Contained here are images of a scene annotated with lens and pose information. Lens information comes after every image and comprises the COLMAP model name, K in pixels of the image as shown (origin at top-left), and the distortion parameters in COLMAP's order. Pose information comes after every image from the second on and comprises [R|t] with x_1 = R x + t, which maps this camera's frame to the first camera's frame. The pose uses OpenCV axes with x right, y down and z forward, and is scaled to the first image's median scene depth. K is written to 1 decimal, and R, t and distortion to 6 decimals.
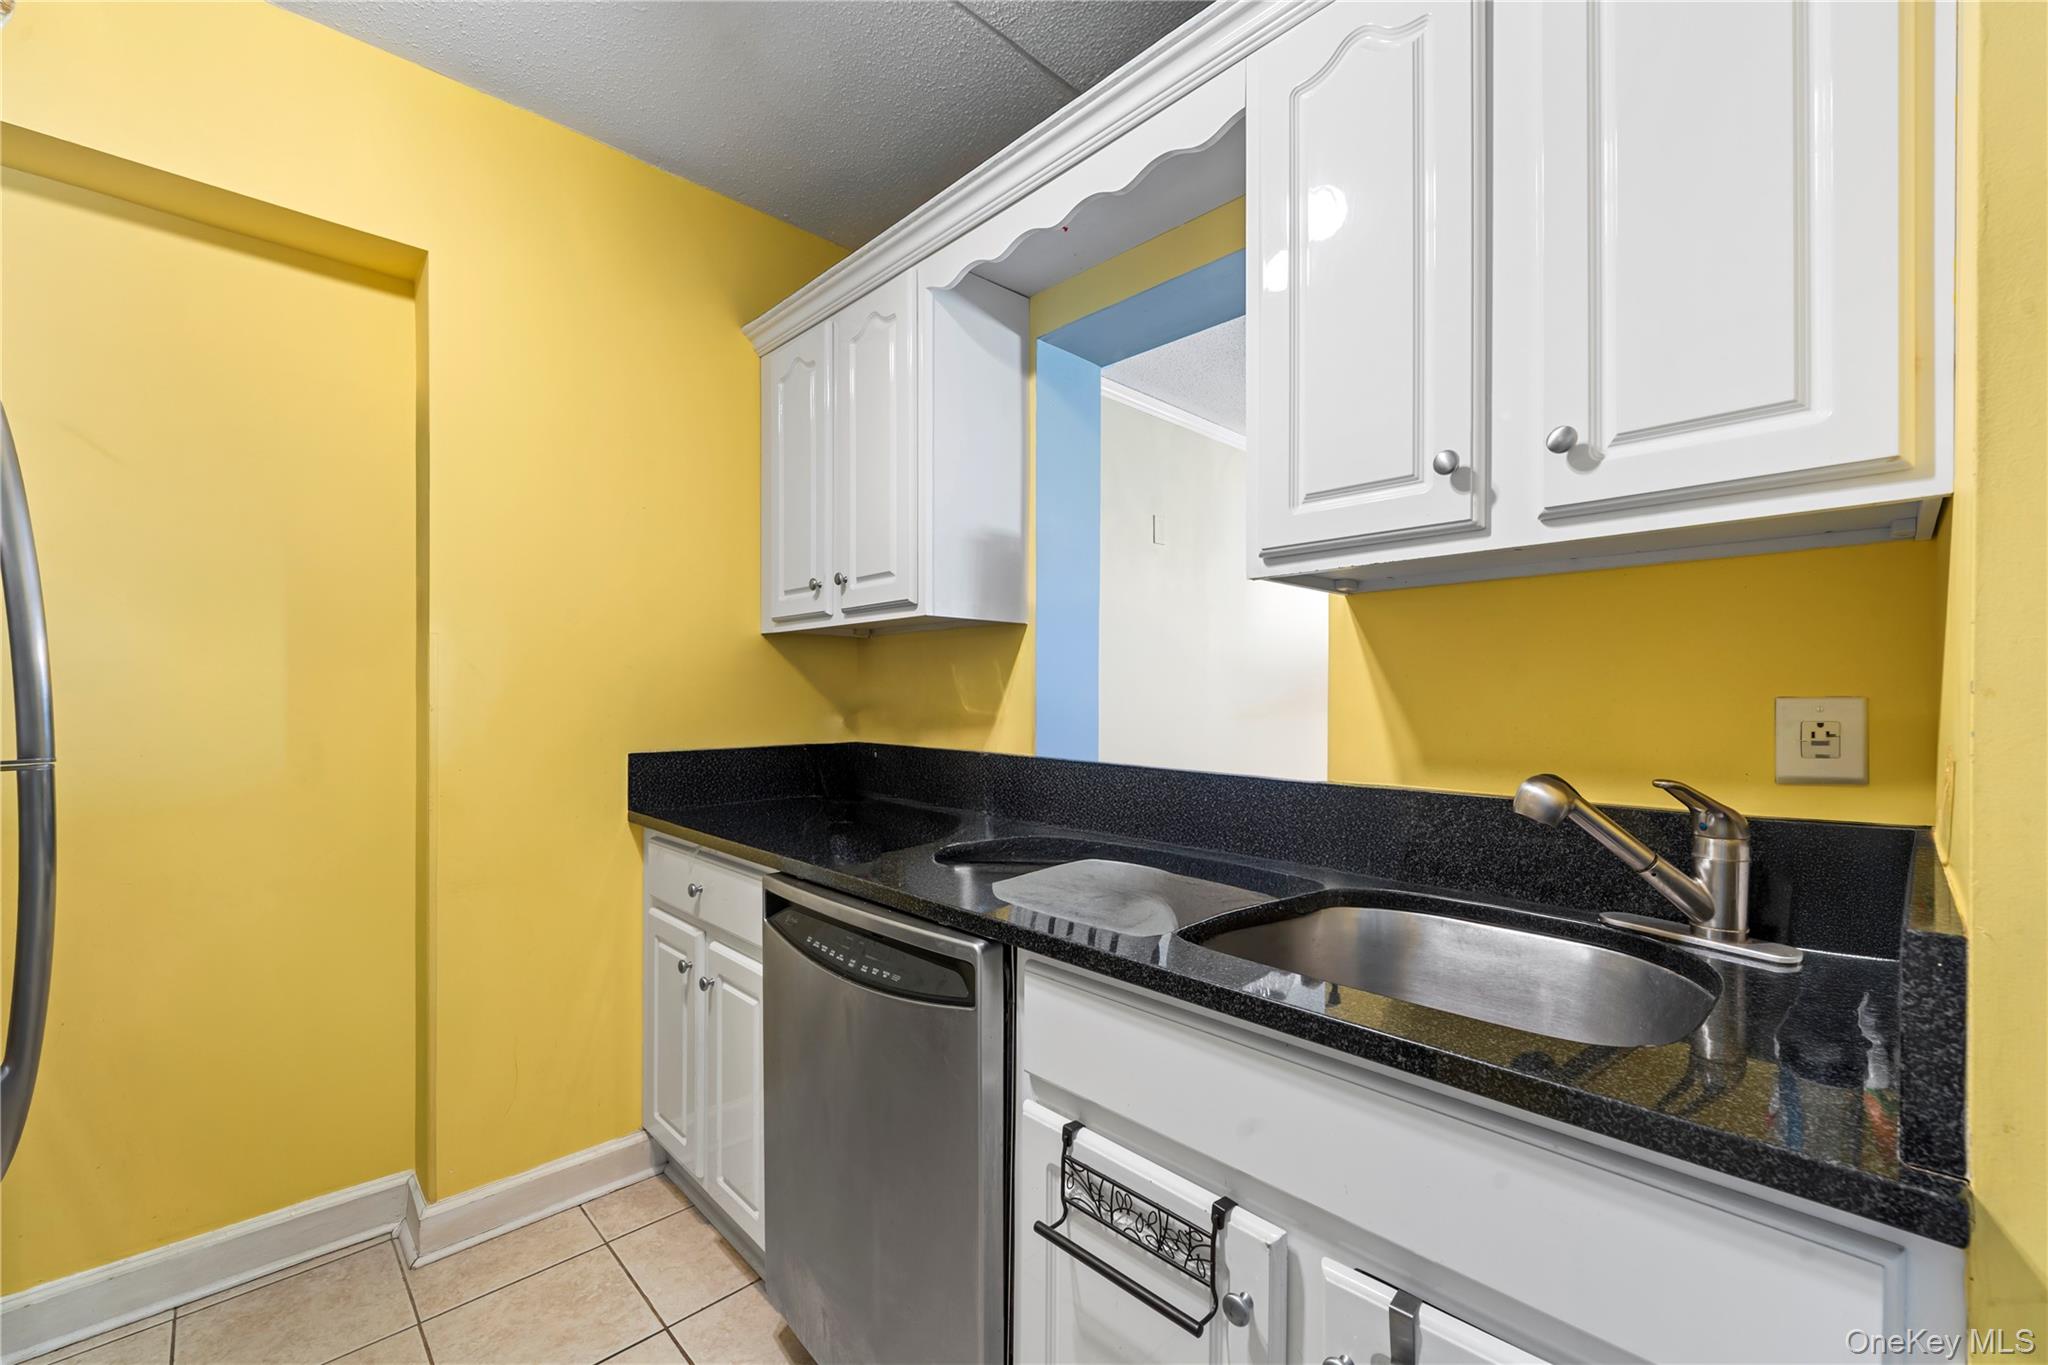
lens RADIAL K [[833.9, 0, 1023.8], [0, 833.9, 699.4], [0, 0, 1]] dist [-0.000552, -0.000436]
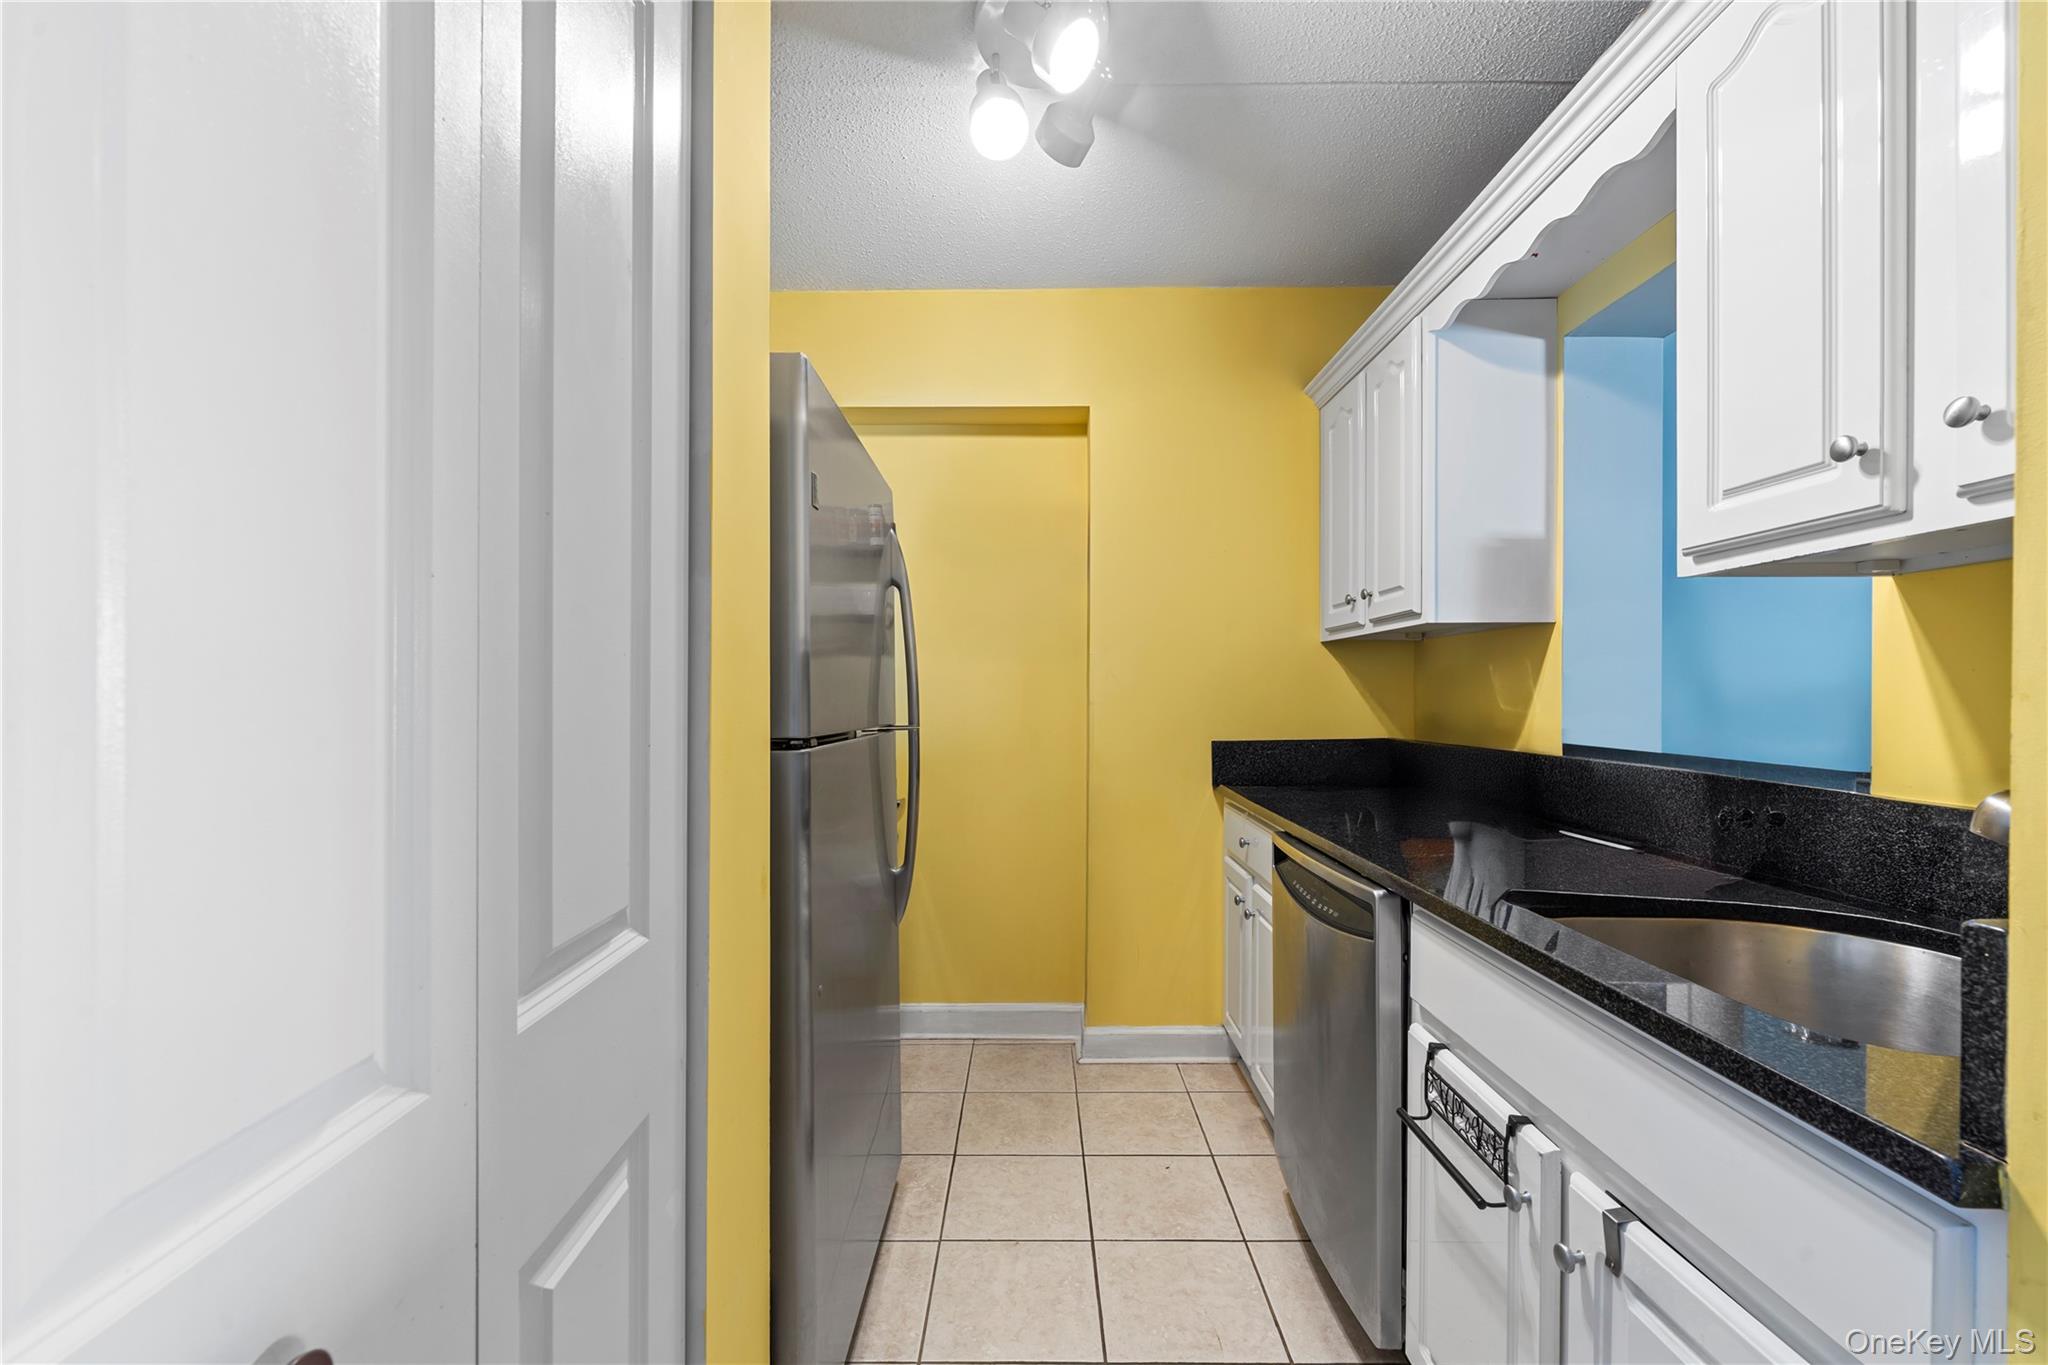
lens RADIAL K [[824.8, 0, 1024.0], [0, 824.8, 682.5], [0, 0, 1]] dist [-0.000795, -0.000267]
pose [[0.711649, -0.010506, -0.702456, 0.450010], [-0.001092, 0.999870, -0.016061, -0.003640], [0.702534, 0.012197, 0.711546, -0.279391]]
